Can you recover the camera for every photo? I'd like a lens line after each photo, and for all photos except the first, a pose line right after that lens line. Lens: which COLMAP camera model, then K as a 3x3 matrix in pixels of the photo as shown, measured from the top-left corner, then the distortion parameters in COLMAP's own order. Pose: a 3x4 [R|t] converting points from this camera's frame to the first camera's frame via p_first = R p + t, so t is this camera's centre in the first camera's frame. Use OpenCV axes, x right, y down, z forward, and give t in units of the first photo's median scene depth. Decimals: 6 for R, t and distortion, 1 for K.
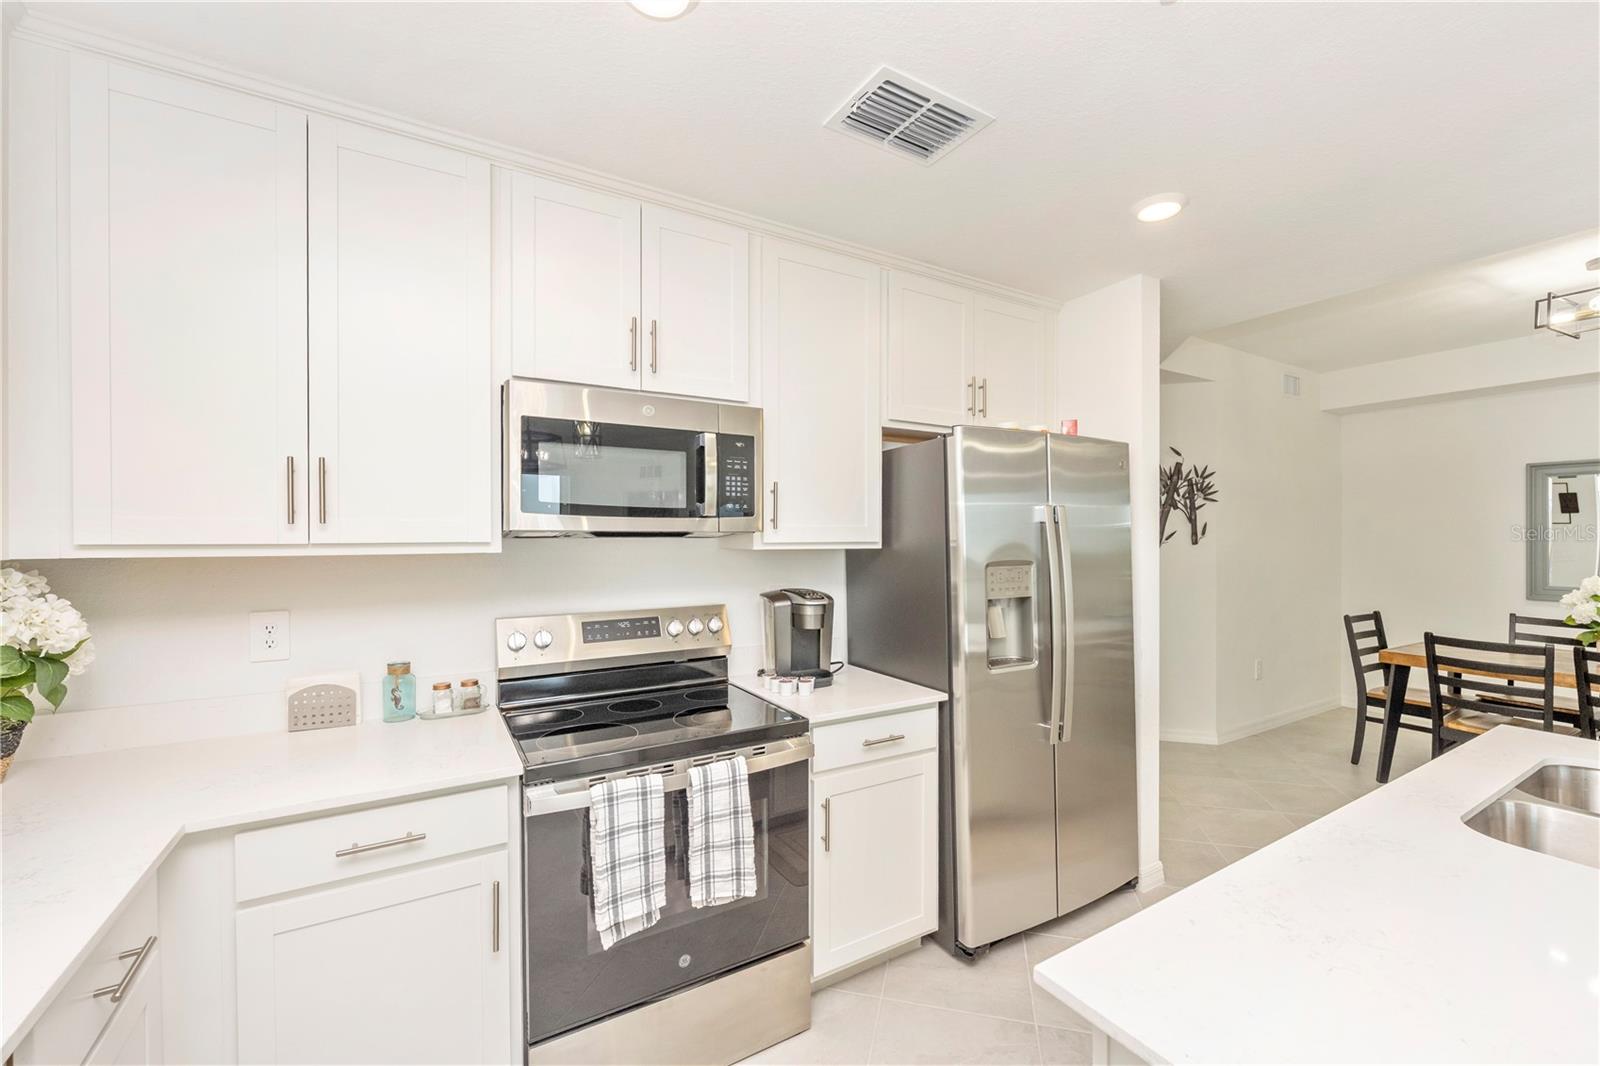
lens RADIAL K [[647.0, 0, 800.0], [0, 647.0, 533.0], [0, 0, 1]] dist [-0.001199, -0.000075]
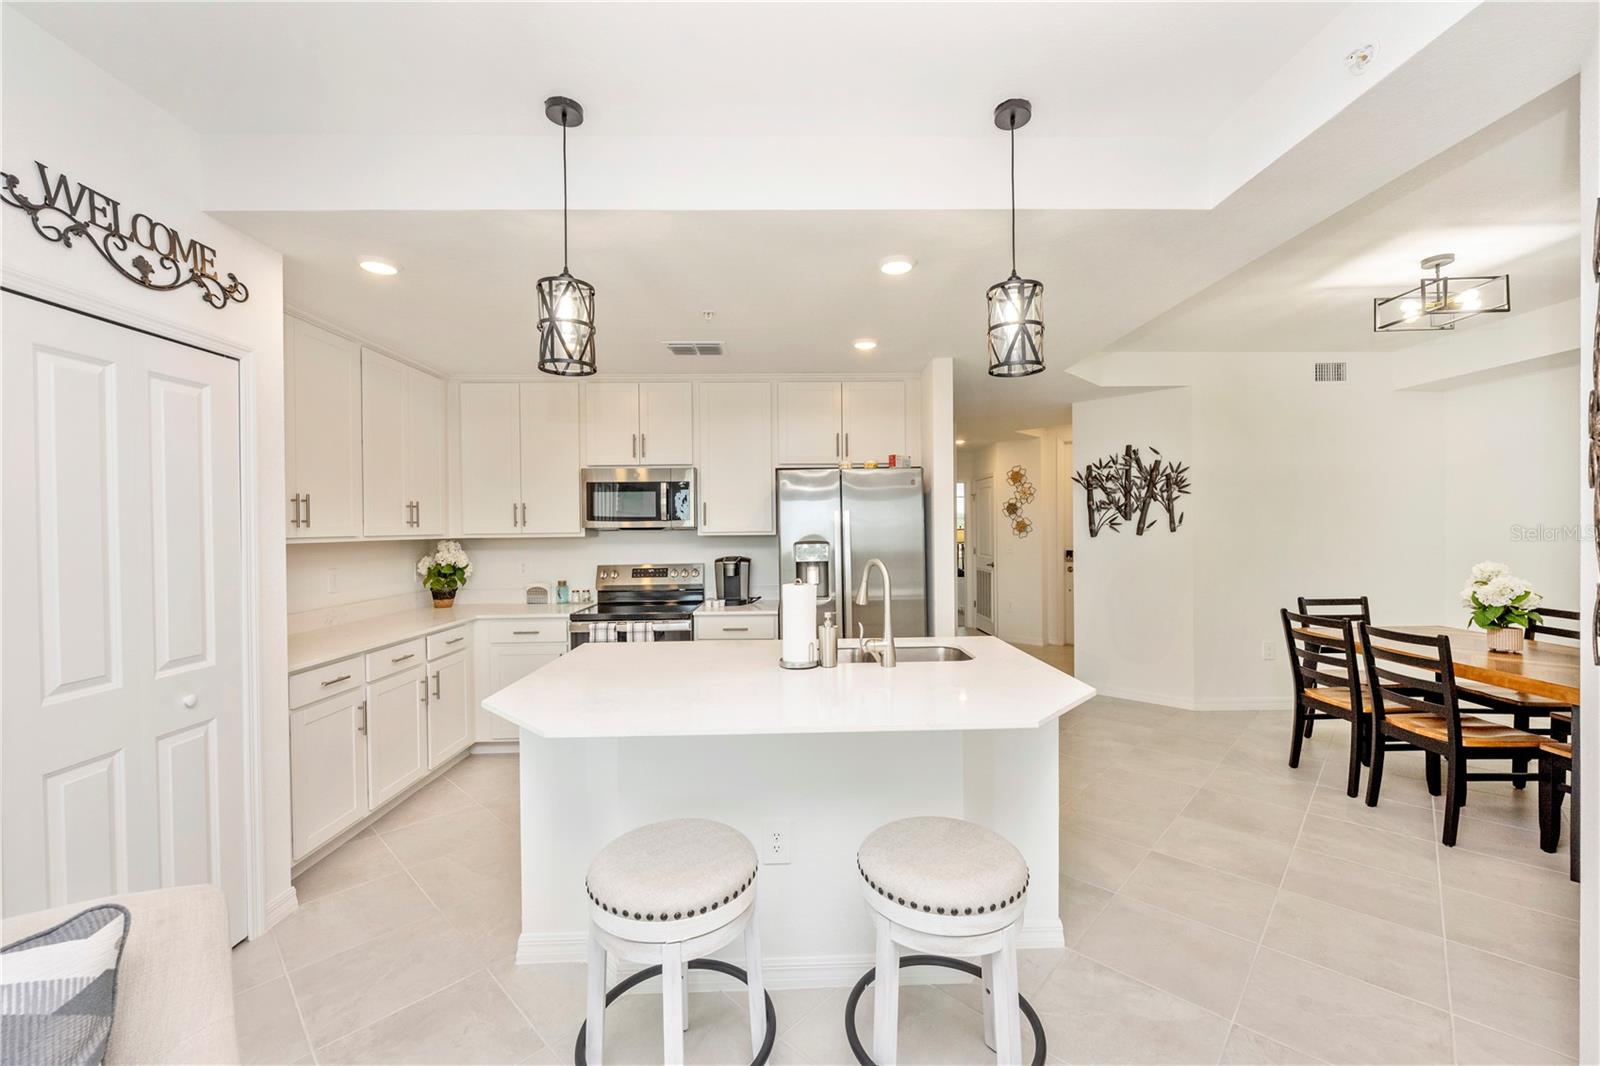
lens RADIAL K [[638.0, 0, 798.8], [0, 638.0, 536.1], [0, 0, 1]] dist [-0.007461, 0.000173]
pose [[0.871367, -0.002203, -0.490626, 1.228921], [0.012267, 0.999775, 0.017297, -0.003847], [0.490478, -0.021091, 0.871198, -0.616655]]
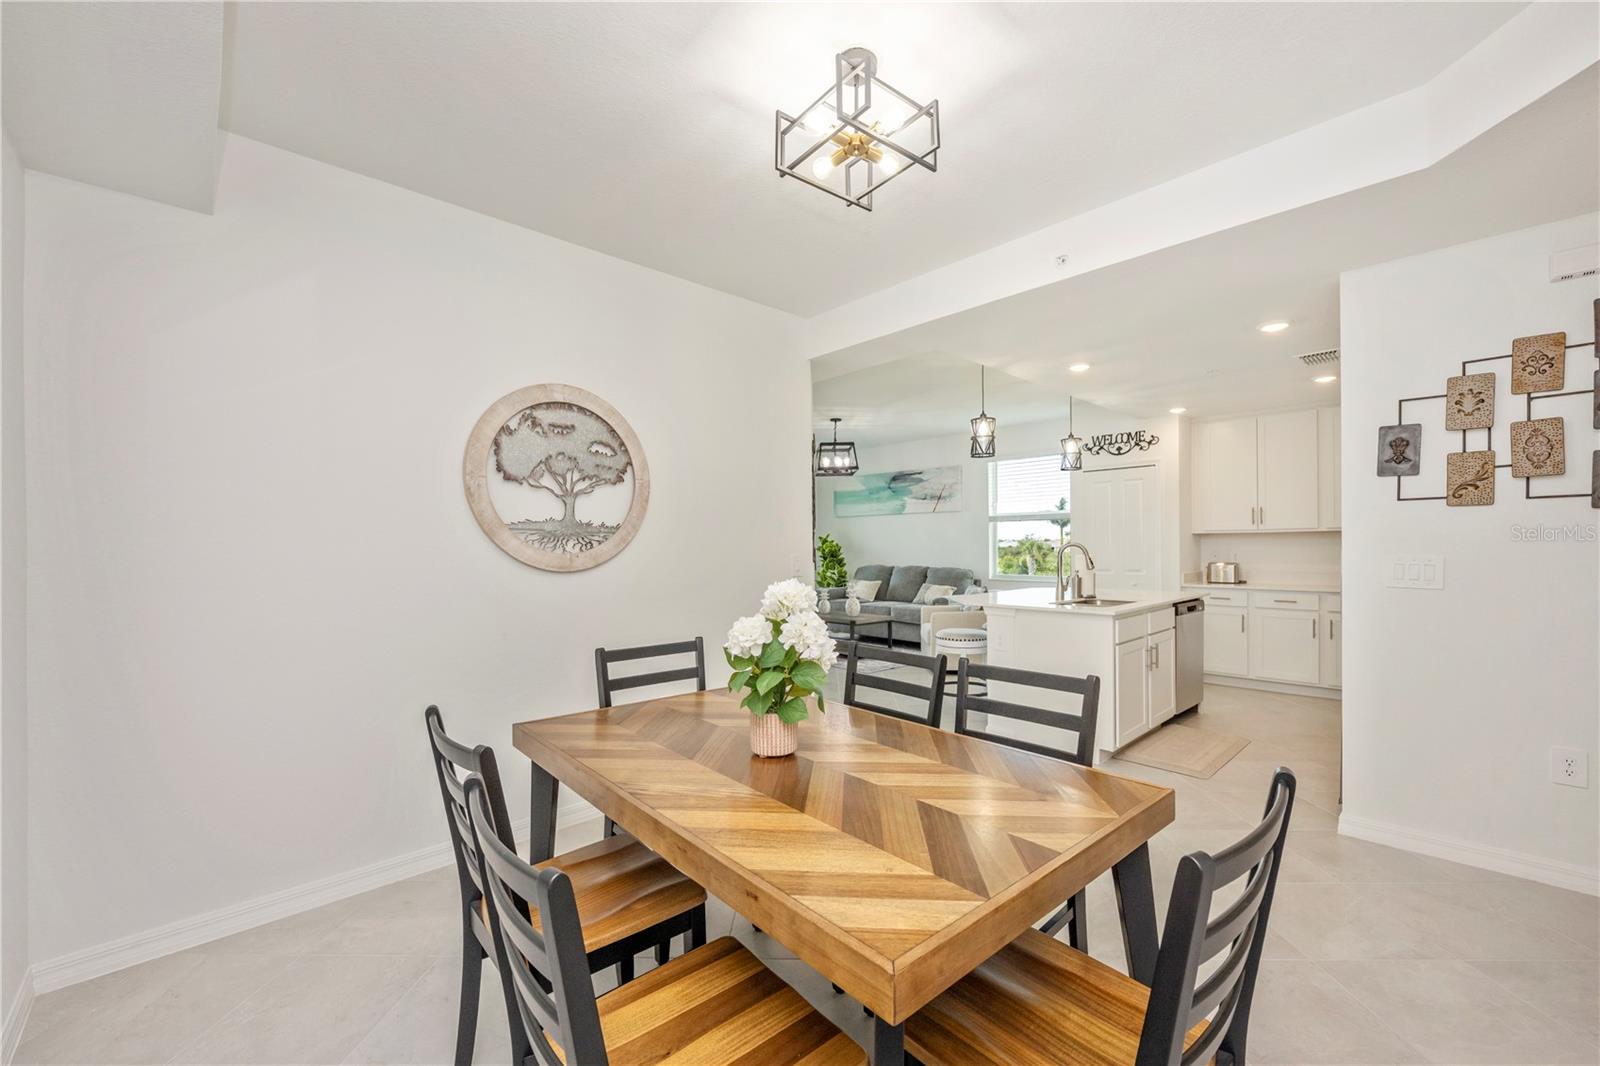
lens RADIAL K [[638.0, 0, 798.8], [0, 638.0, 536.1], [0, 0, 1]] dist [-0.007461, 0.000173]
pose [[-0.980274, 0.003428, -0.197616, 2.076640], [0.006776, 0.999845, -0.016265, 0.072205], [0.197529, -0.017283, -0.980145, 2.371919]]
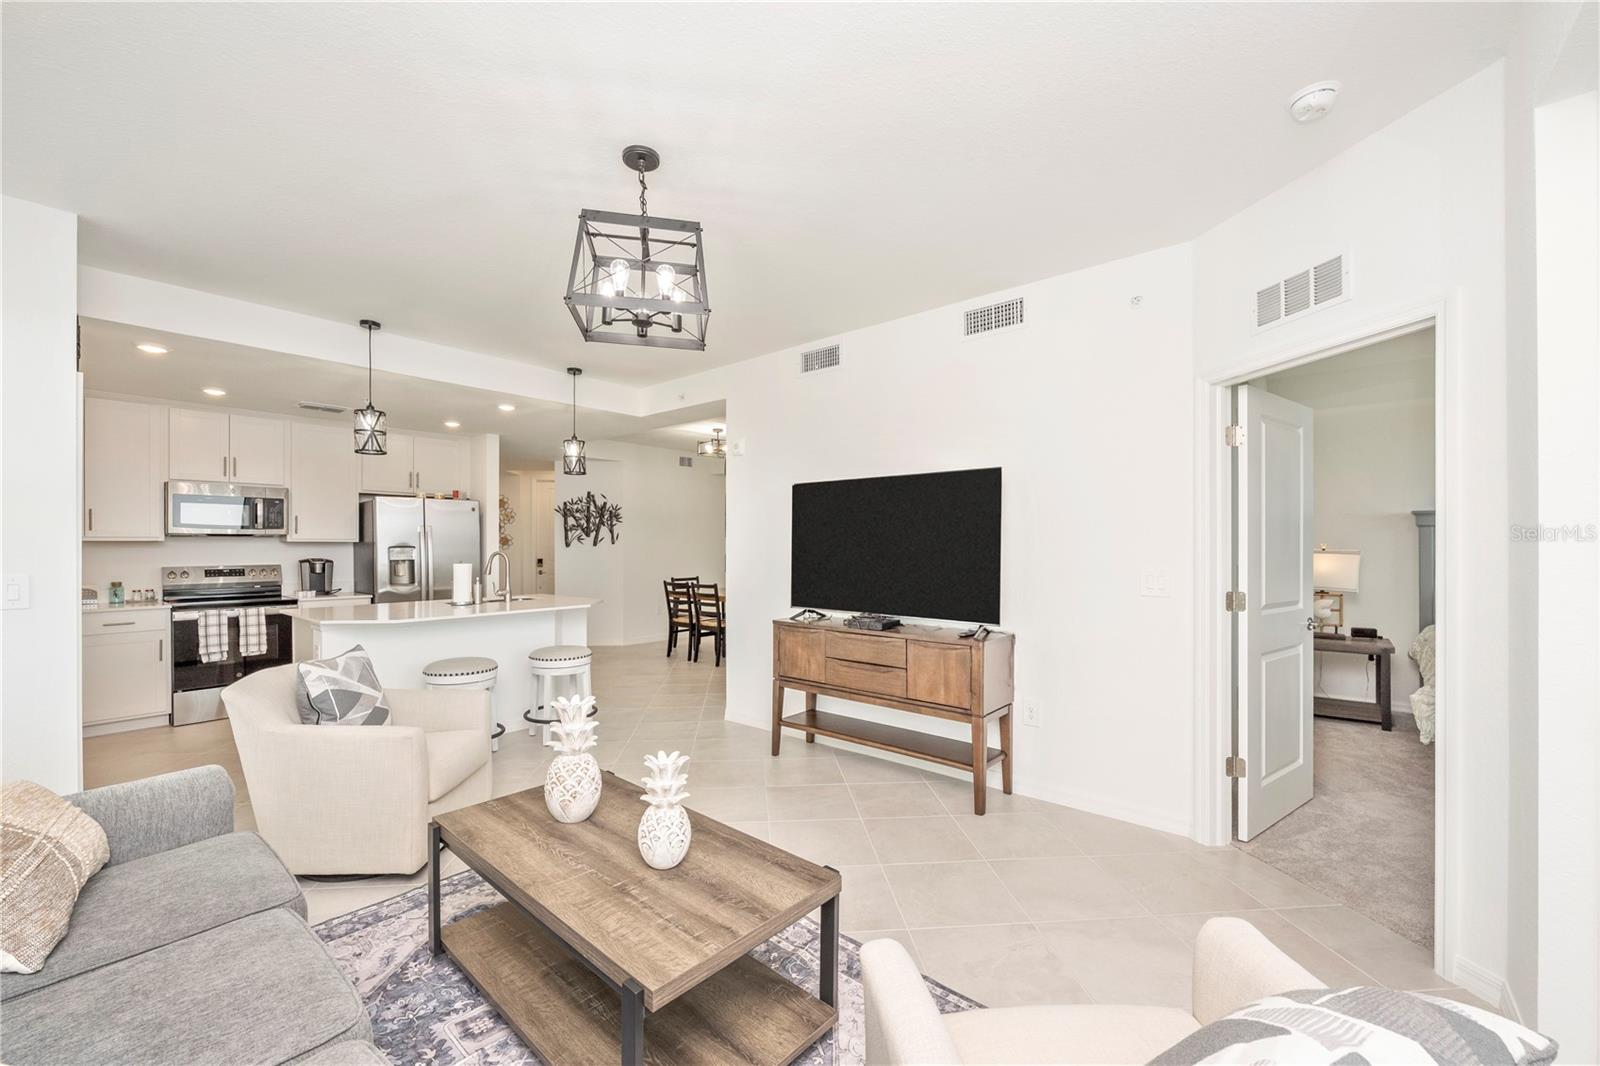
lens RADIAL K [[652.2, 0, 796.0], [0, 652.2, 541.1], [0, 0, 1]] dist [-0.001287, 0.000301]
pose [[0.946405, 0.004064, 0.322958, 1.042224], [-0.003620, 0.999991, -0.001976, 0.022184], [-0.322963, 0.000701, 0.946411, -2.190446]]
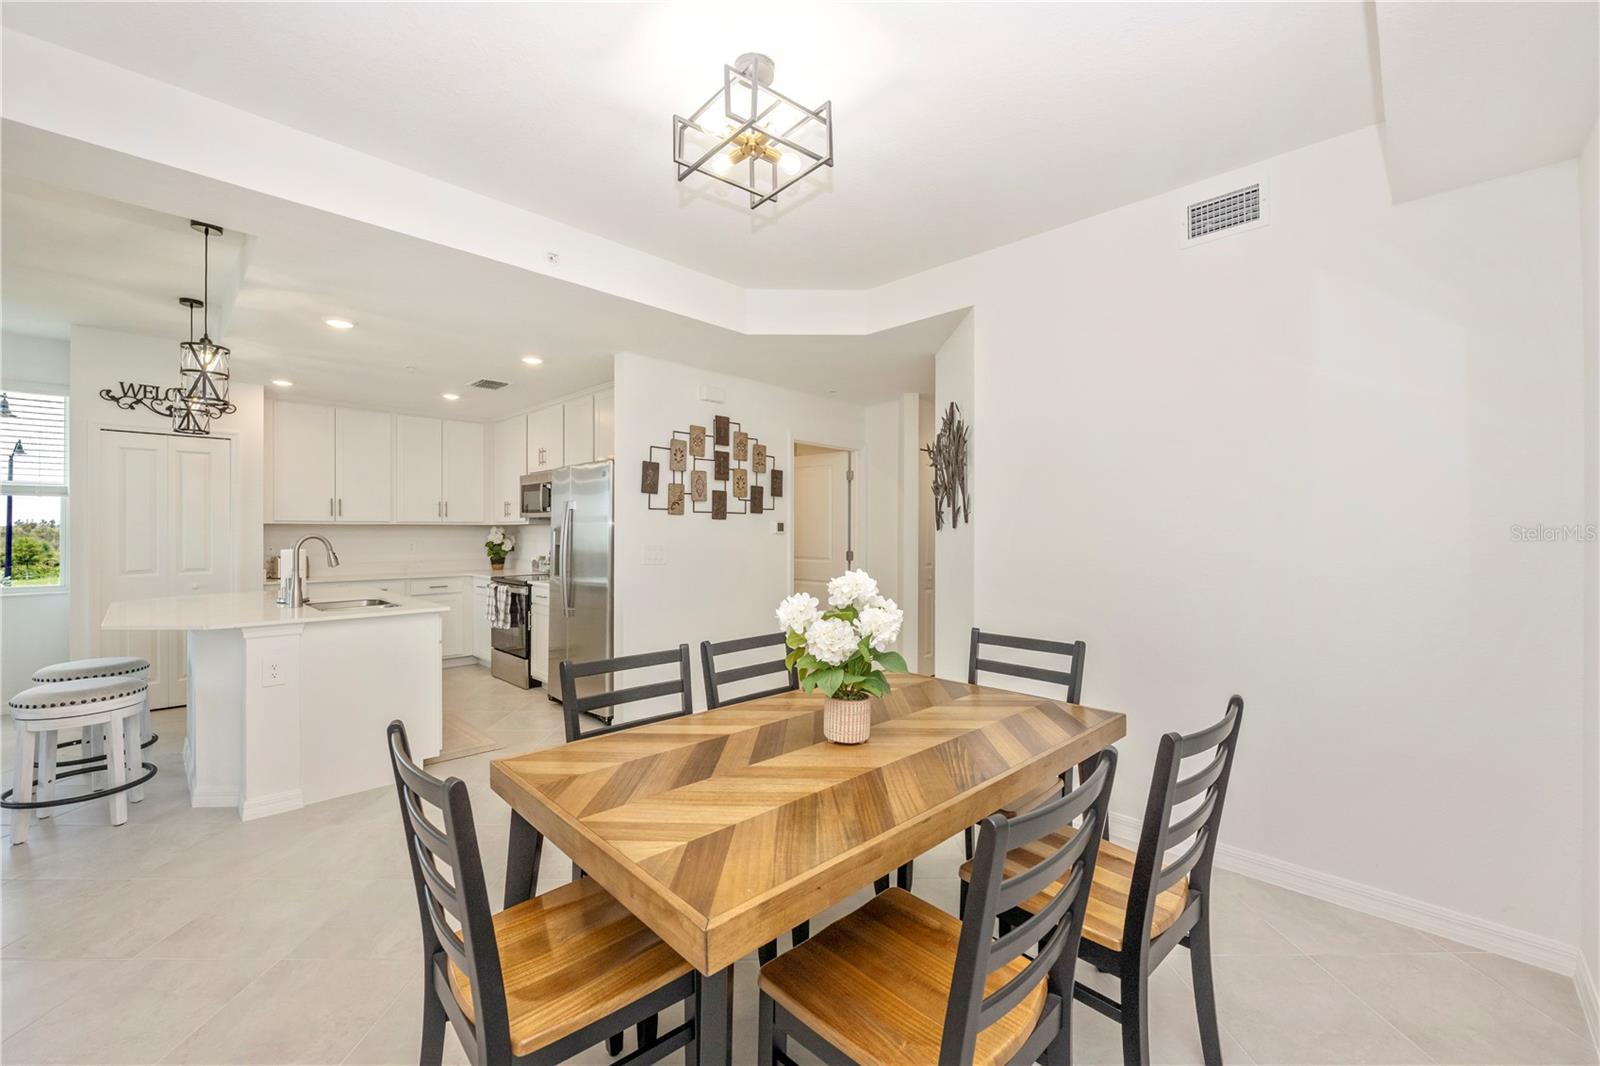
lens RADIAL K [[638.0, 0, 798.8], [0, 638.0, 536.1], [0, 0, 1]] dist [-0.007461, 0.000173]
pose [[0.254127, 0.007360, -0.967143, 2.729610], [0.002152, 0.999964, 0.008175, 0.057685], [0.967168, -0.004159, 0.254102, 1.295812]]
